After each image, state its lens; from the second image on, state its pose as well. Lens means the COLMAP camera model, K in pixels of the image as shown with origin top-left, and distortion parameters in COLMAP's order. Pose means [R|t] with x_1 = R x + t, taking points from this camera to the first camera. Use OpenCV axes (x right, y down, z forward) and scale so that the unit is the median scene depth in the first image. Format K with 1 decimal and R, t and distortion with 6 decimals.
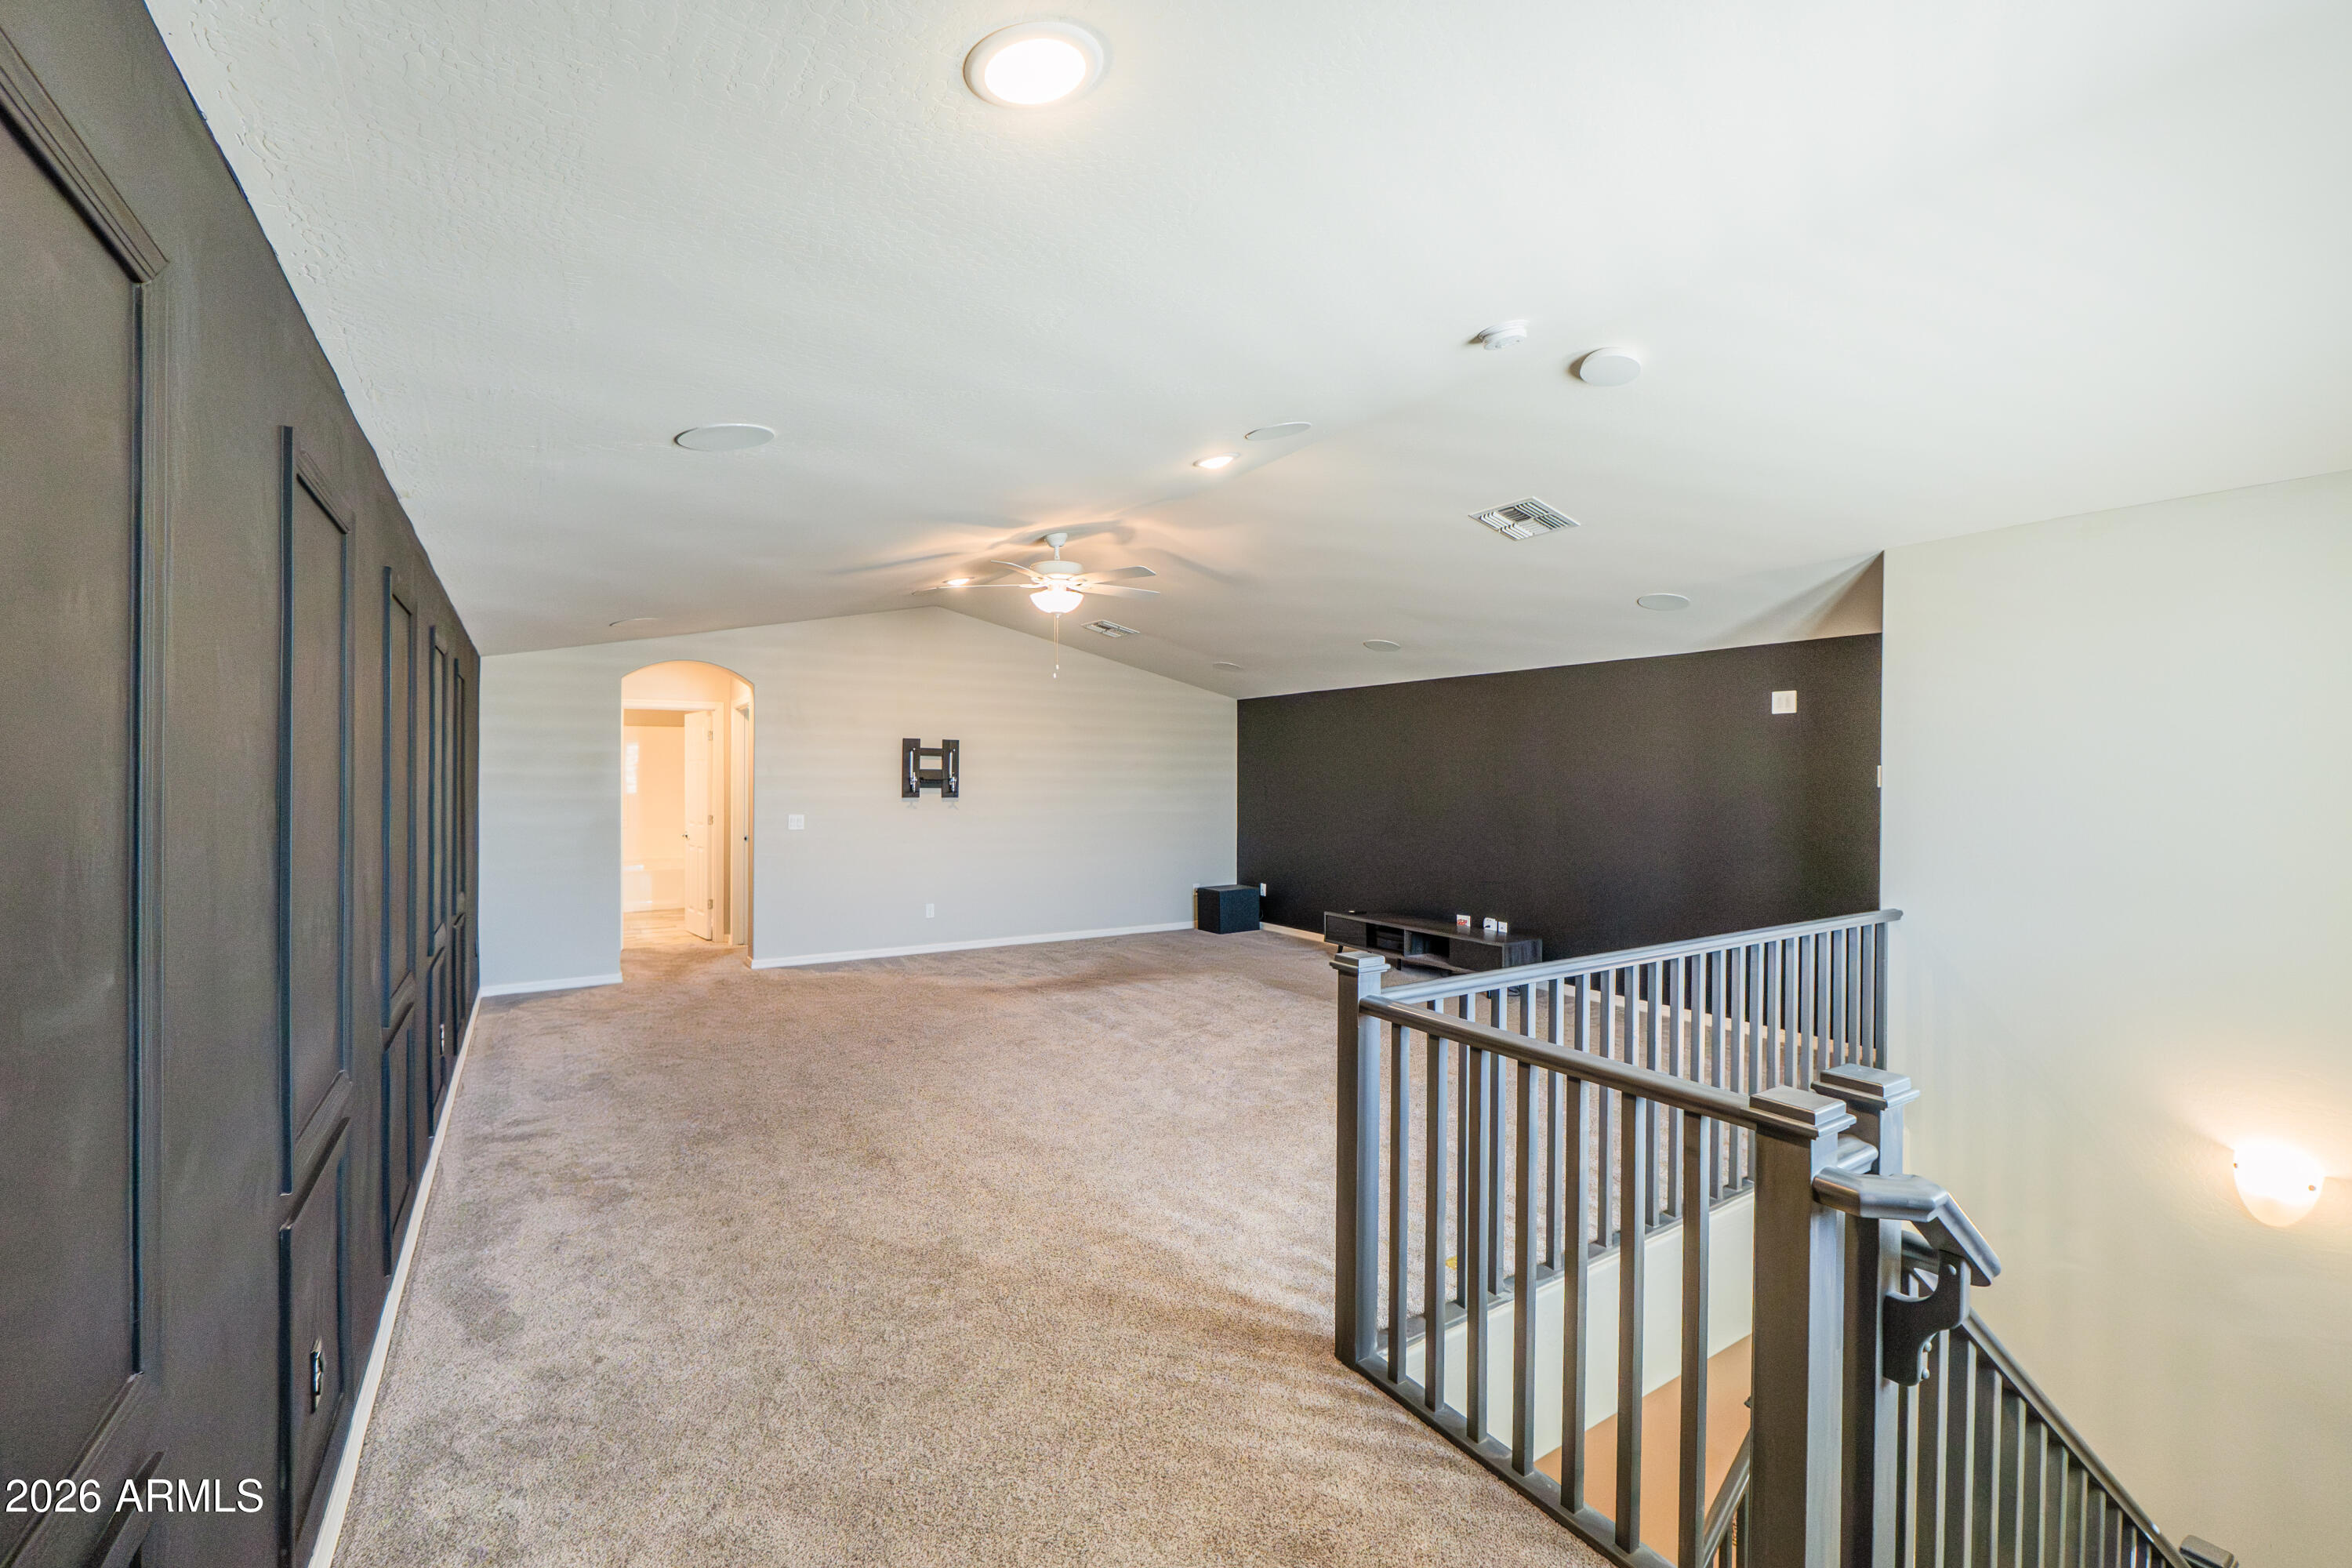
lens RADIAL K [[991.2, 0, 1167.0], [0, 991.2, 781.5], [0, 0, 1]] dist [-0.006778, 0.000926]
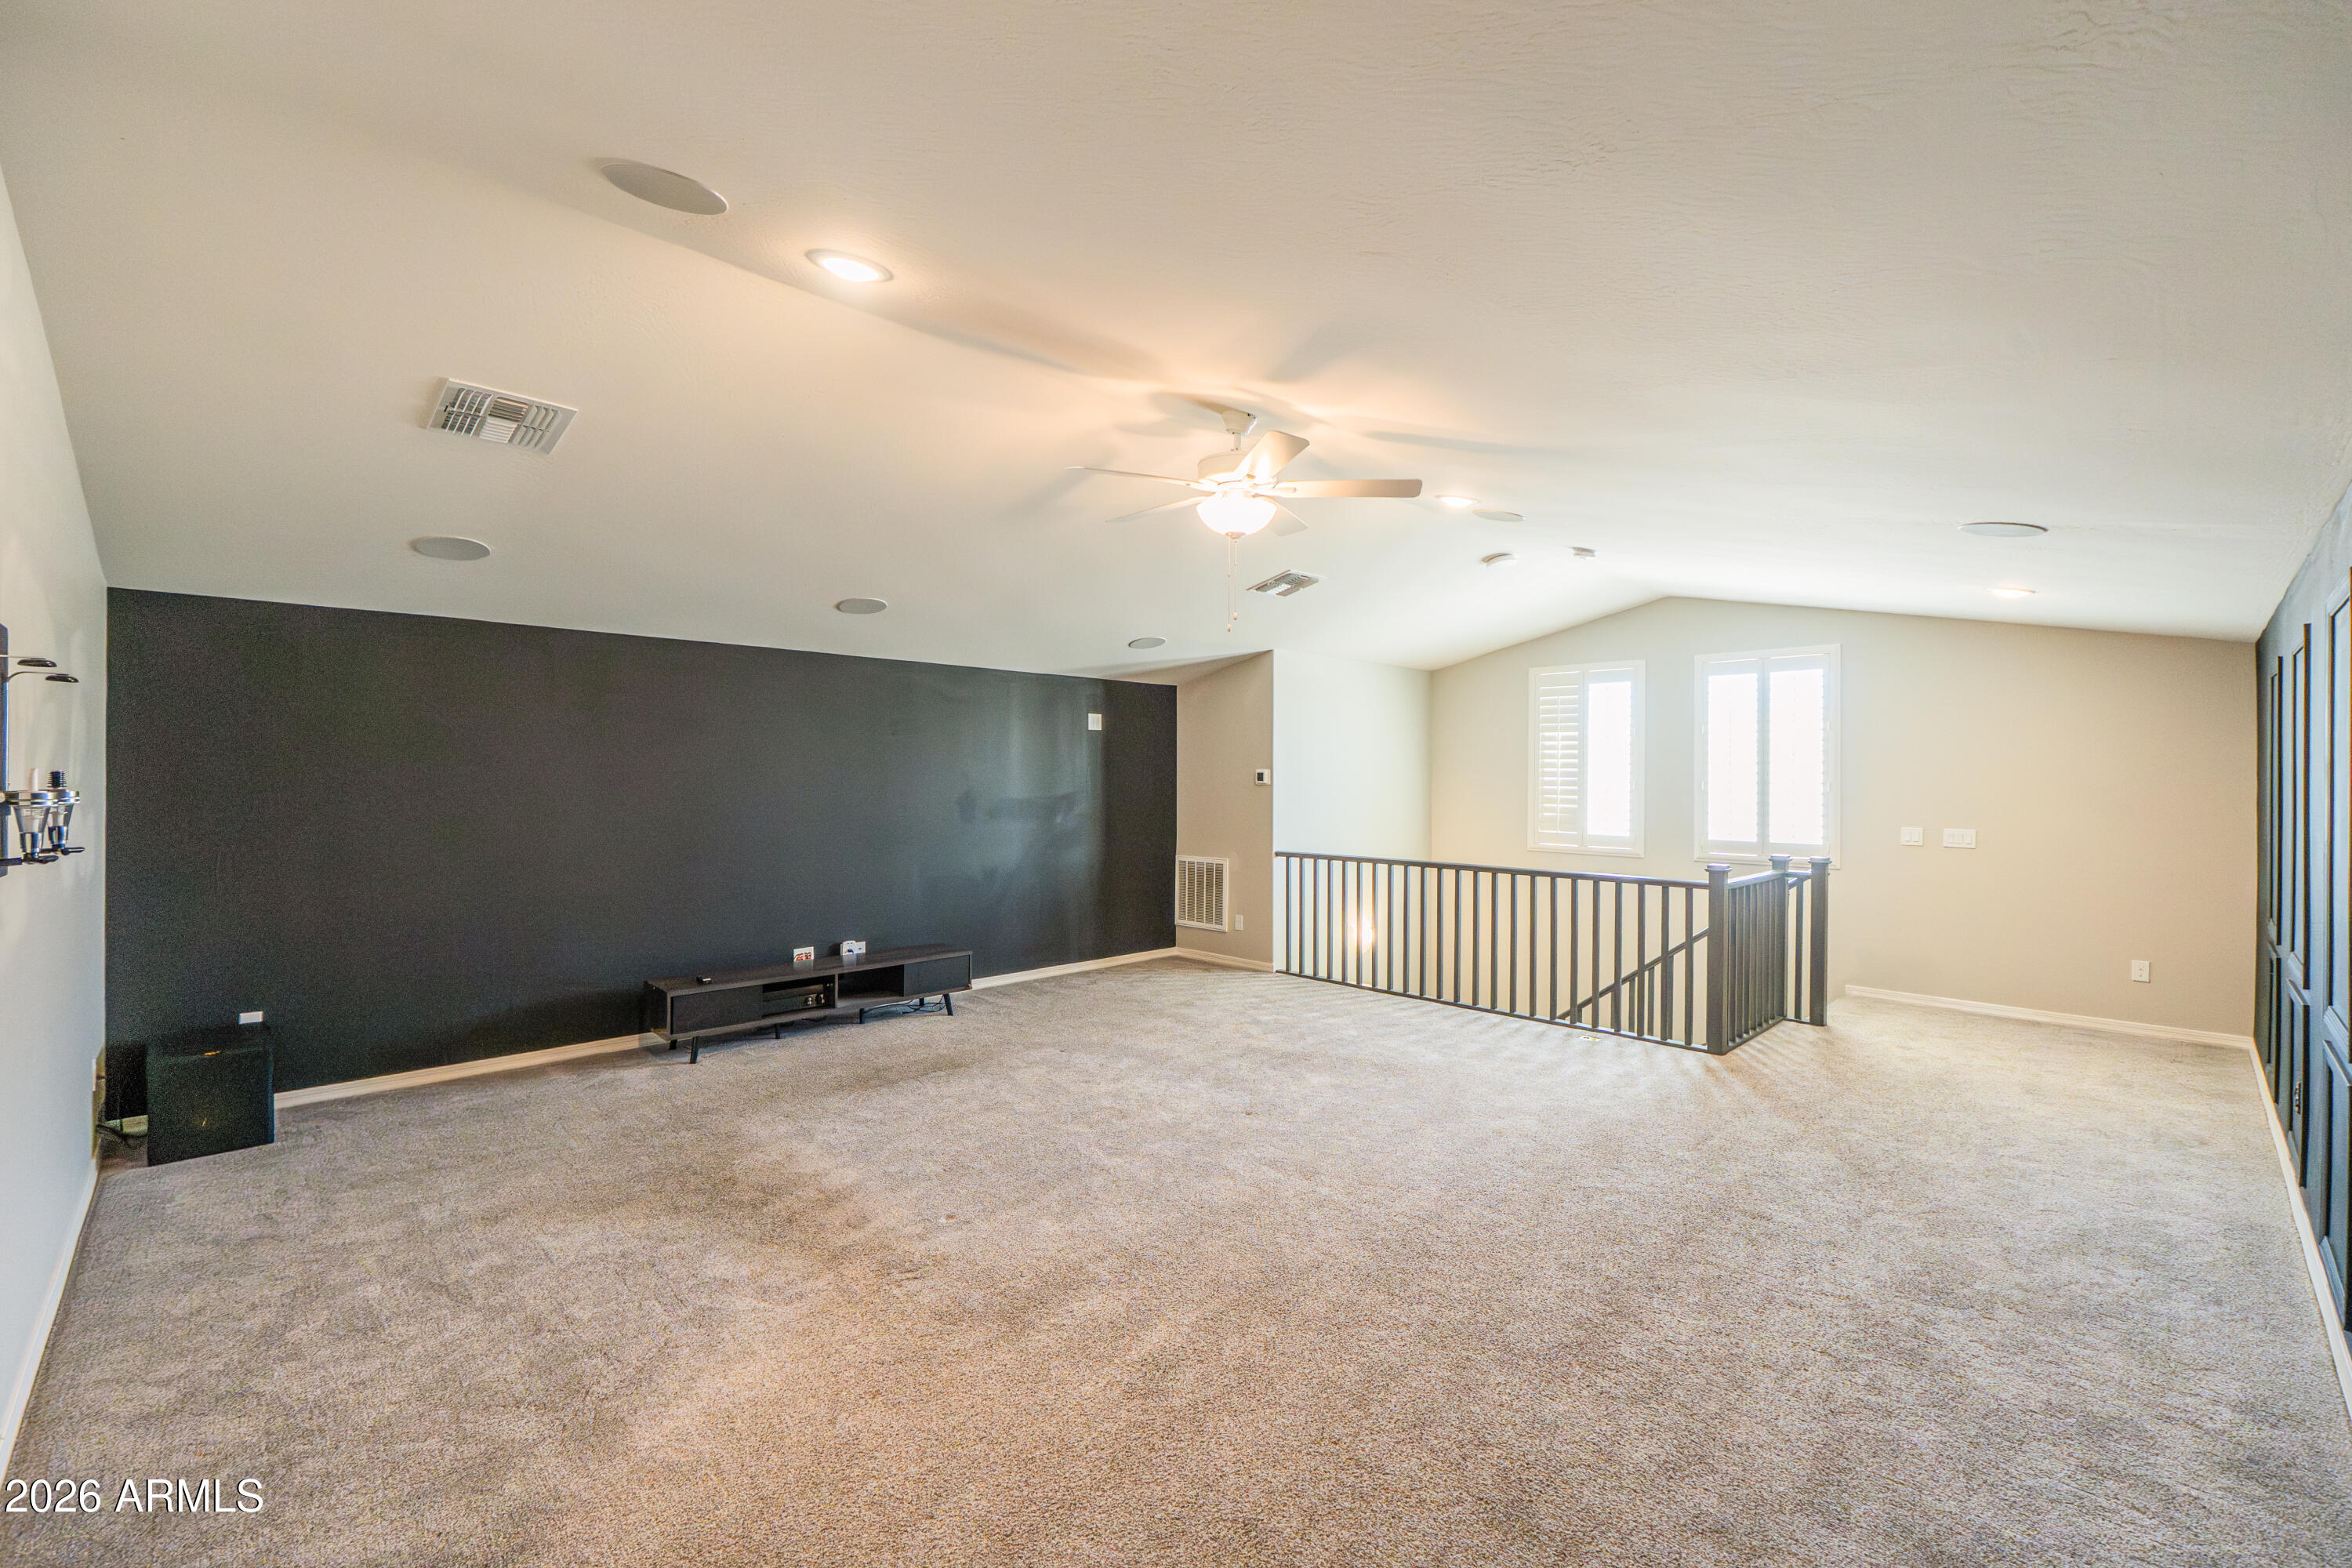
lens RADIAL K [[991.2, 0, 1167.0], [0, 991.2, 786.8], [0, 0, 1]] dist [-0.006778, 0.000926]
pose [[-0.210169, -0.012748, 0.977582, -0.747199], [0.001136, 0.999911, 0.013283, -0.008008], [-0.977664, 0.003902, -0.210136, 1.191682]]
